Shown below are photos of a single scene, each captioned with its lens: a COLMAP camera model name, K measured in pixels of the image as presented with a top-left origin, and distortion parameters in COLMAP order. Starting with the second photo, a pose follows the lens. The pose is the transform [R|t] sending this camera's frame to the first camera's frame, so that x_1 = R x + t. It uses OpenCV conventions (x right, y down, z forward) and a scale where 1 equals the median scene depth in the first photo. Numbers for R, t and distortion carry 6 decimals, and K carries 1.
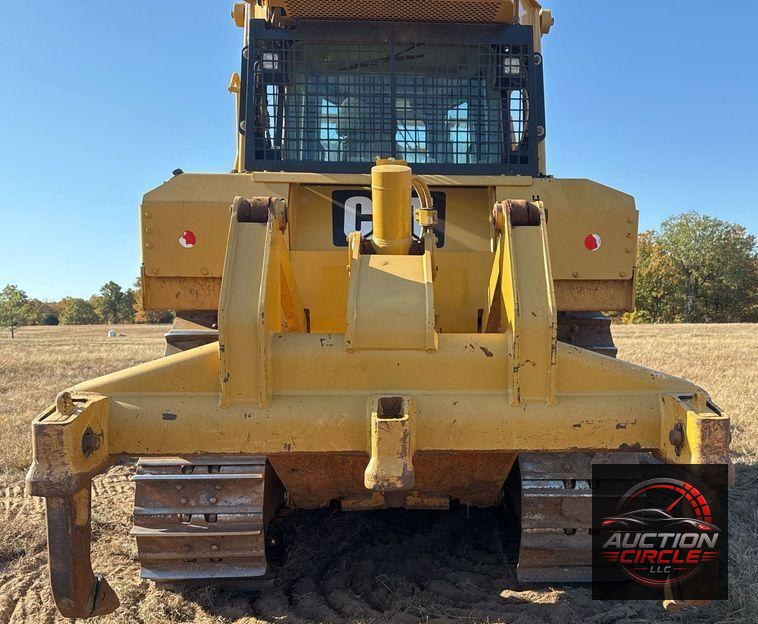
lens RADIAL K [[719.3, 0, 440.6], [0, 719.3, 386.4], [0, 0, 1]] dist [0.173341, -0.395971]
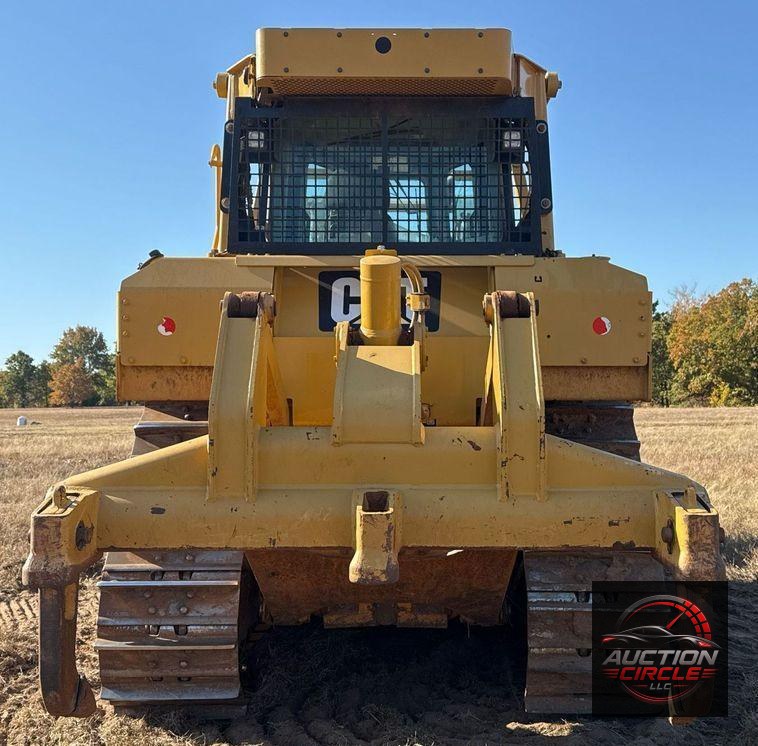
lens RADIAL K [[994.6, 0, 401.0], [0, 994.6, 384.8], [0, 0, 1]] dist [0.117422, -0.079795]
pose [[0.998368, -0.002603, -0.057047, 0.029098], [-0.003496, 0.994300, -0.106557, 0.010088], [0.056999, 0.106582, 0.992669, -0.252192]]
